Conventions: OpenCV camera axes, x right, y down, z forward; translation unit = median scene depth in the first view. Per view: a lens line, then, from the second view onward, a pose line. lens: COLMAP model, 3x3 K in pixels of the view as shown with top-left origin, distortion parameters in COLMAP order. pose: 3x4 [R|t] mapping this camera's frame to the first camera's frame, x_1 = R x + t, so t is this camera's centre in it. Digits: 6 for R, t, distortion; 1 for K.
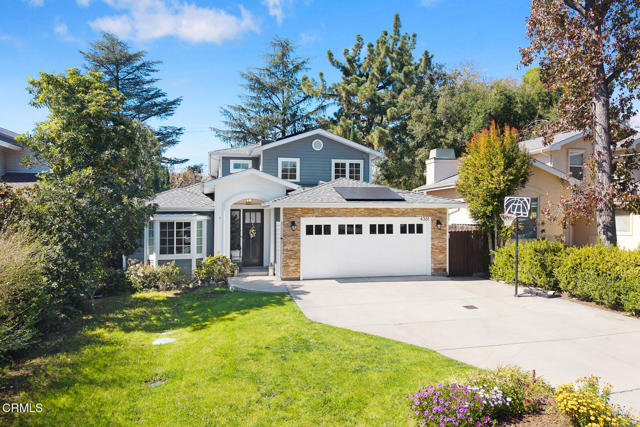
lens RADIAL K [[437.3, 0, 331.3], [0, 437.3, 209.5], [0, 0, 1]] dist [0.006155, -0.002202]
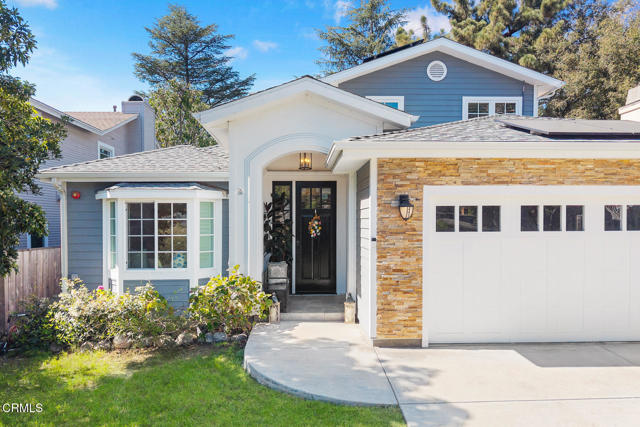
lens RADIAL K [[437.3, 0, 331.3], [0, 437.3, 209.5], [0, 0, 1]] dist [0.006155, -0.002202]
pose [[0.979955, -0.001924, -0.199208, -0.066001], [0.001210, 0.999992, -0.003707, 0.036915], [0.199213, 0.003391, 0.979950, 0.549480]]
